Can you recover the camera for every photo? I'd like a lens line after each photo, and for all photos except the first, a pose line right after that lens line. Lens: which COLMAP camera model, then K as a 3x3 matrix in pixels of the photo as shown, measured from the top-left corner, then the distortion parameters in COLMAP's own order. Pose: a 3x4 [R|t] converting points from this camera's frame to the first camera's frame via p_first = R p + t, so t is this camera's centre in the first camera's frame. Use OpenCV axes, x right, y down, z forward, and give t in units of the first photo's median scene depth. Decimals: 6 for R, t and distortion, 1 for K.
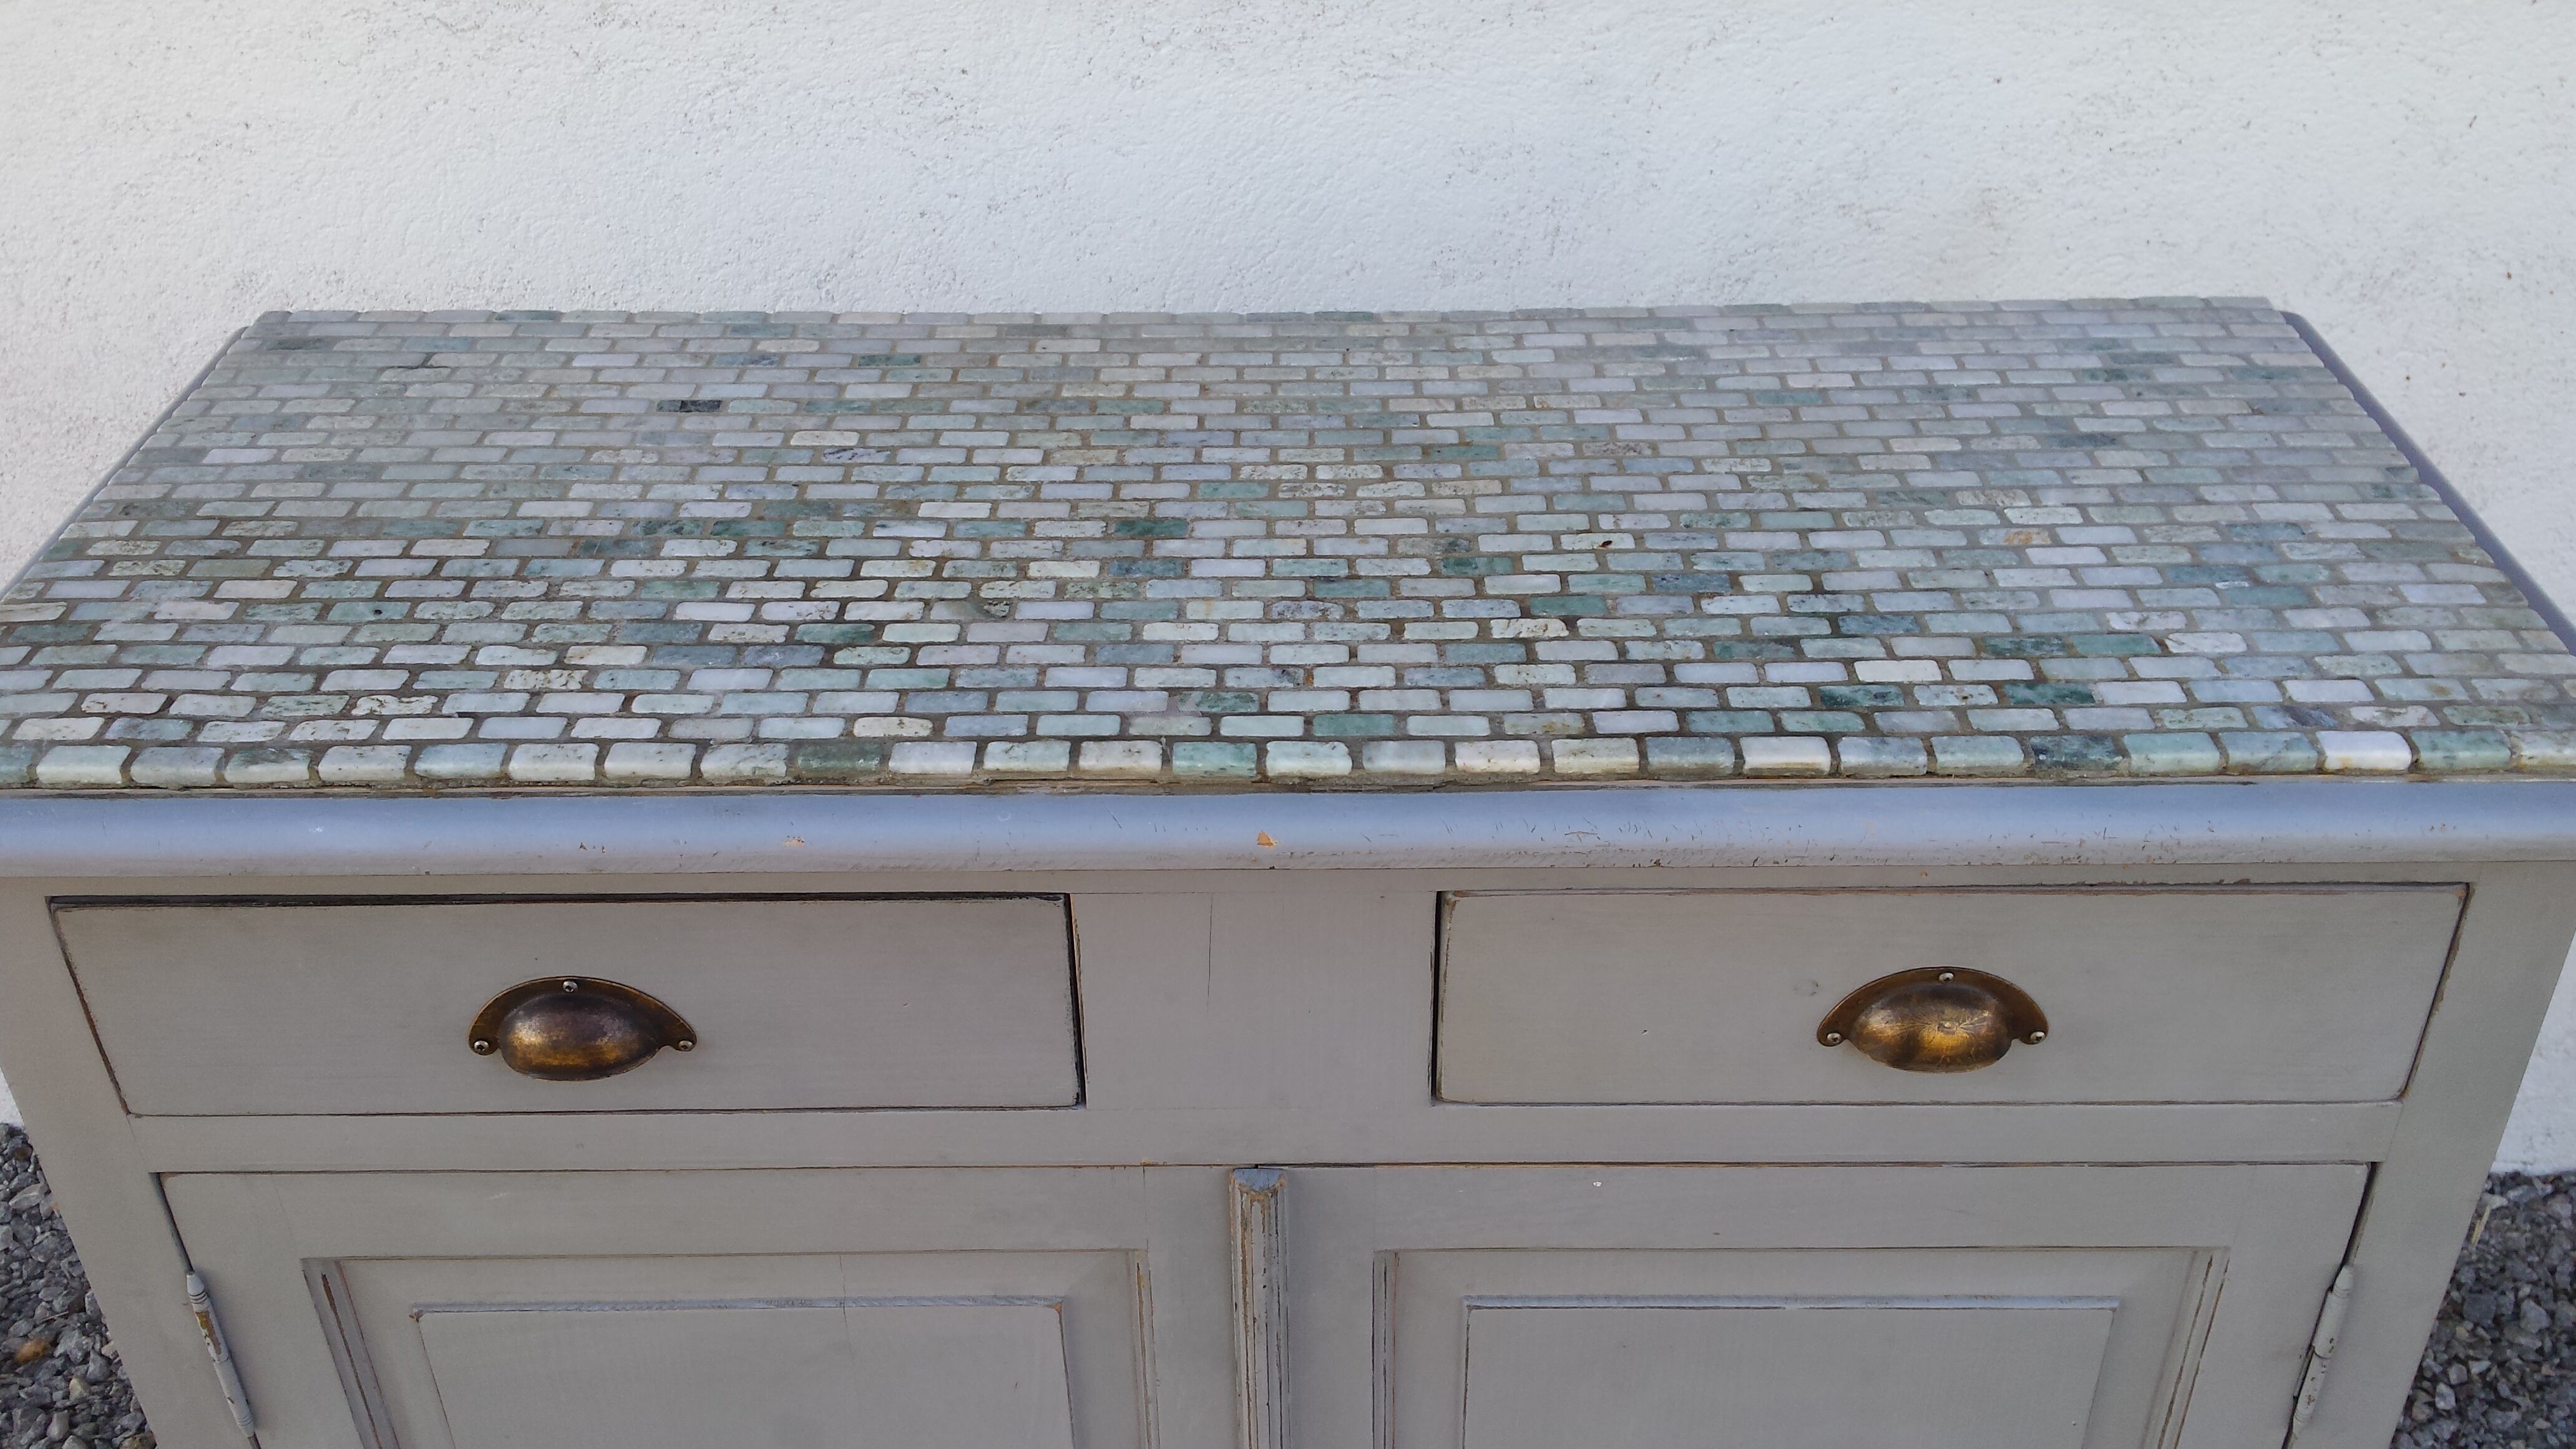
lens RADIAL K [[2353.3, 0, 1295.2], [0, 2353.3, 682.8], [0, 0, 1]] dist [0.136021, -0.303904]
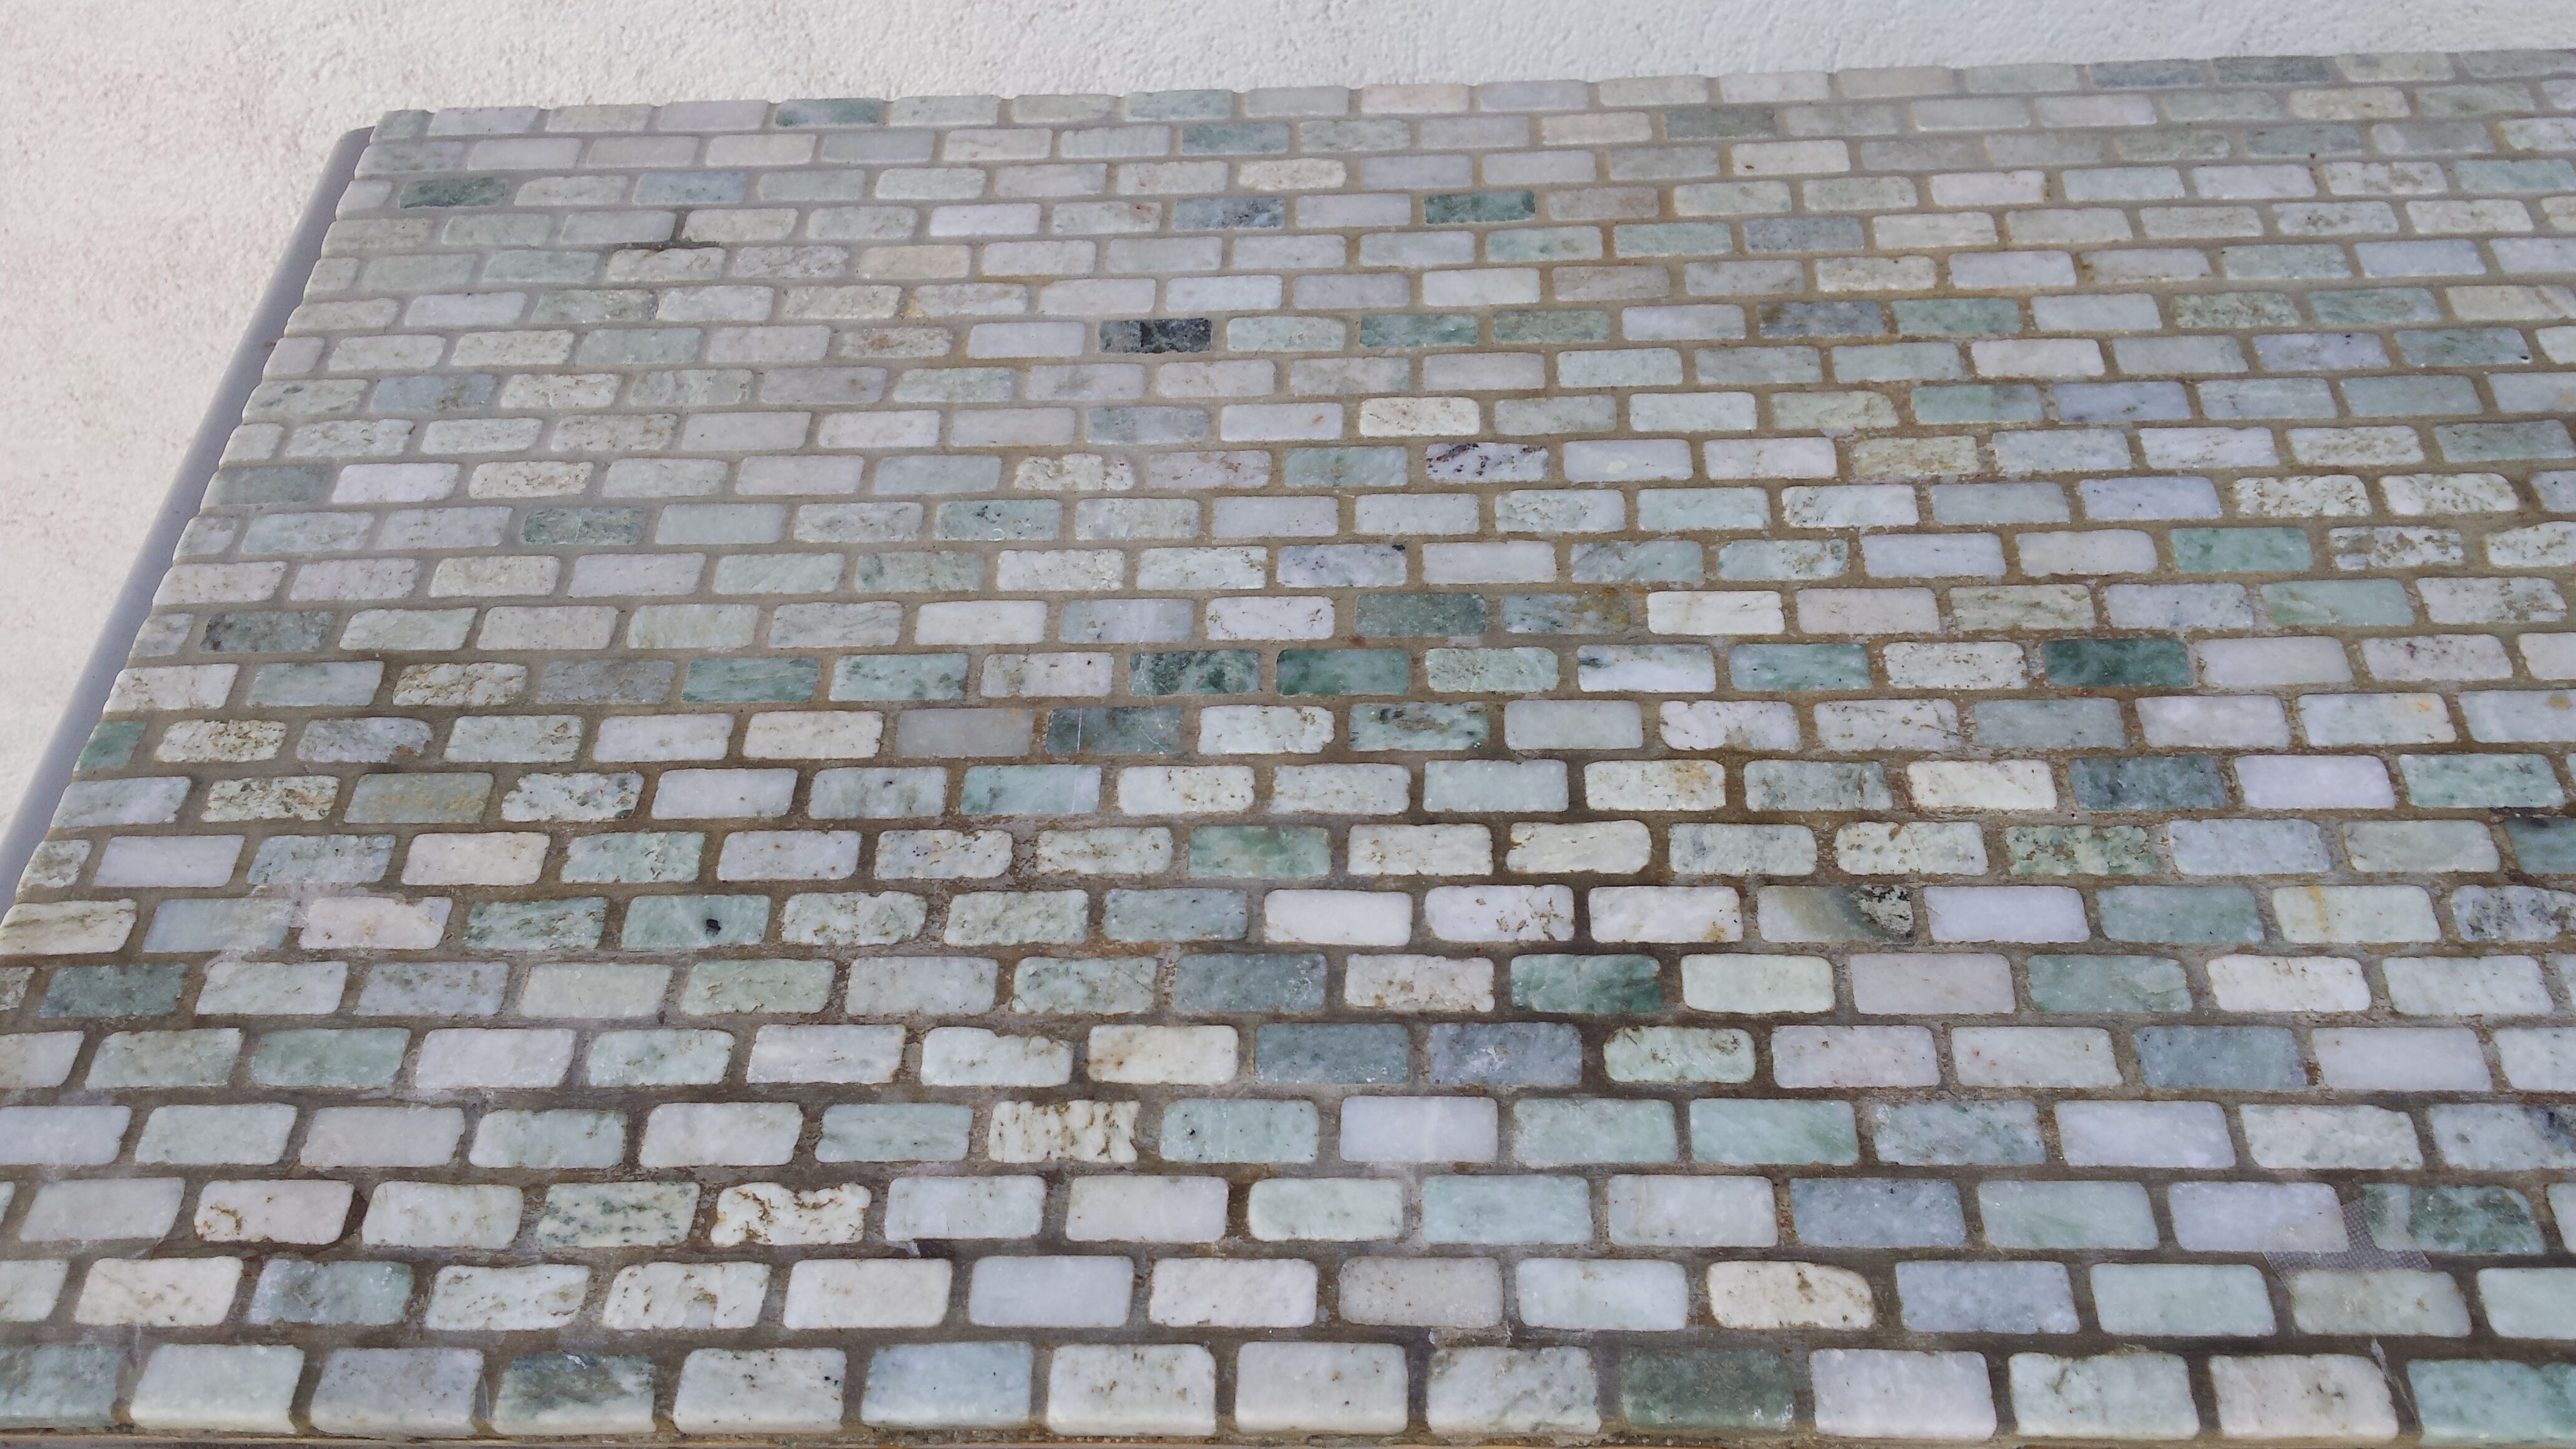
lens RADIAL K [[2353.3, 0, 1295.2], [0, 2353.3, 682.8], [0, 0, 1]] dist [0.136021, -0.303904]
pose [[0.998528, -0.014681, -0.052205, -0.221783], [0.028840, 0.959001, 0.281933, -0.221902], [0.045926, -0.283024, 0.958013, 0.504309]]
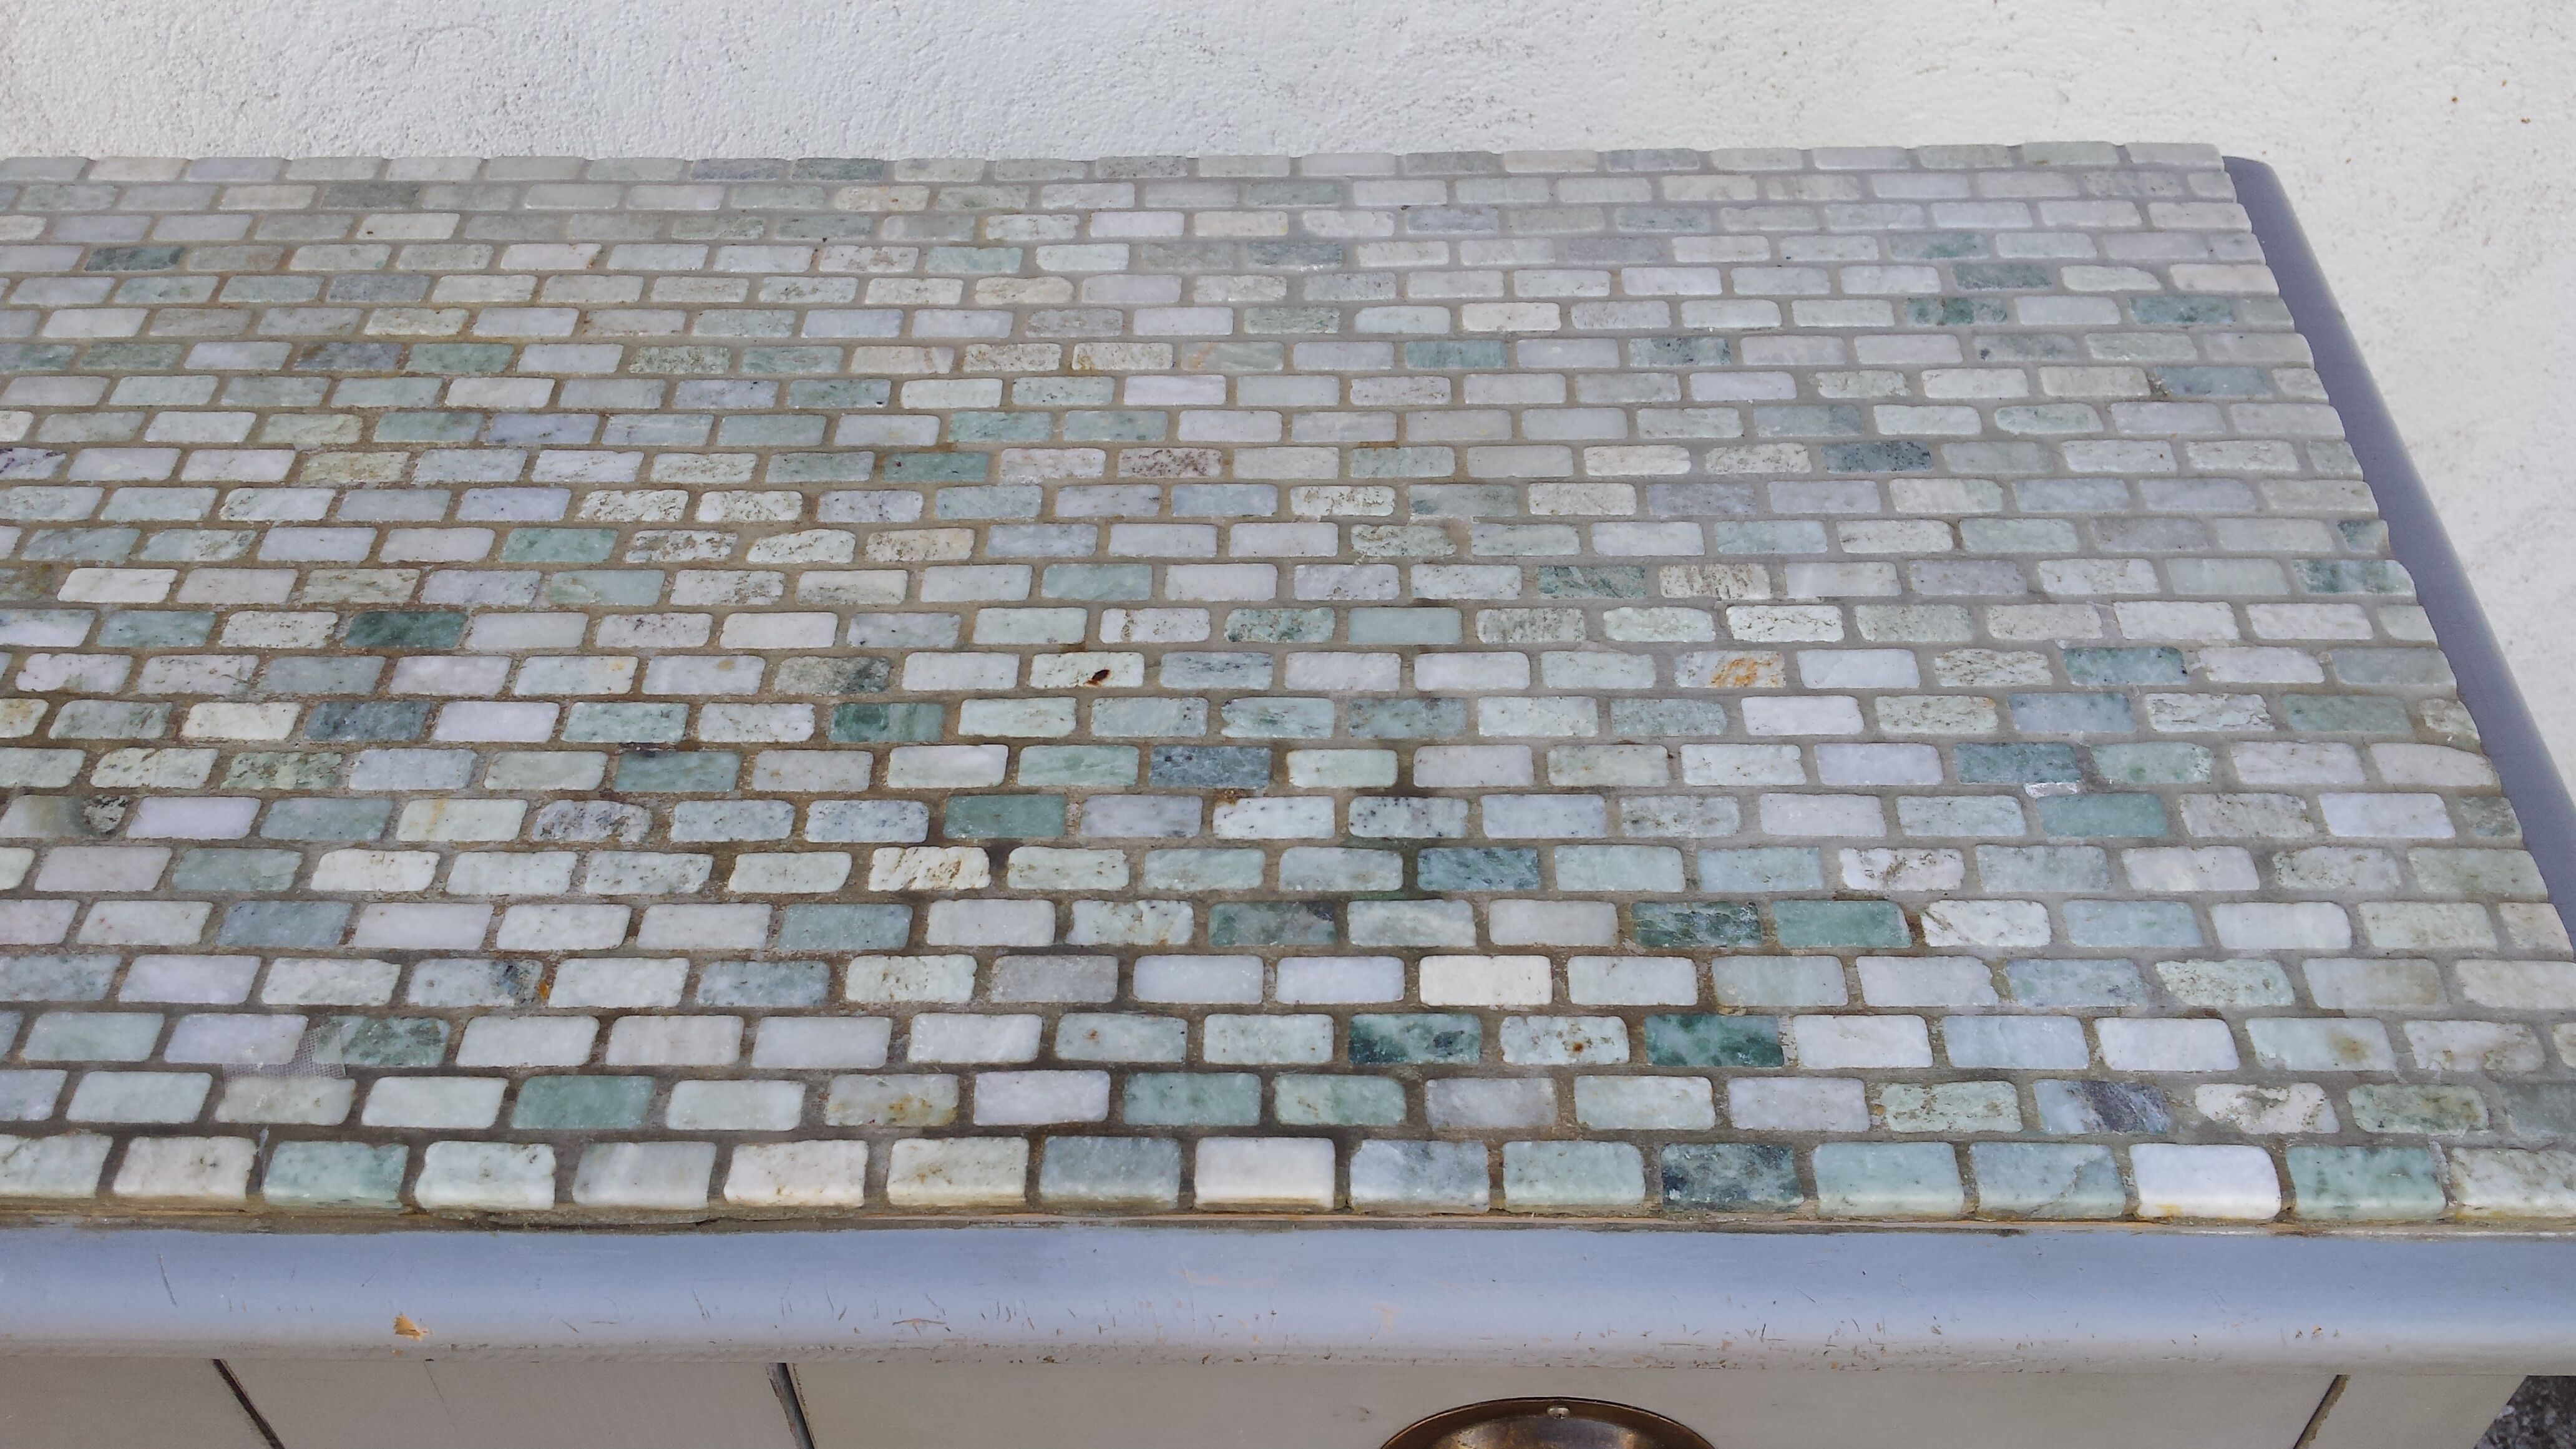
lens RADIAL K [[2353.3, 0, 1295.2], [0, 2353.3, 682.8], [0, 0, 1]] dist [0.136021, -0.303904]
pose [[0.999824, 0.003953, -0.018364, 0.199667], [0.000521, 0.971394, 0.237473, -0.212456], [0.018778, -0.237440, 0.971221, 0.383581]]
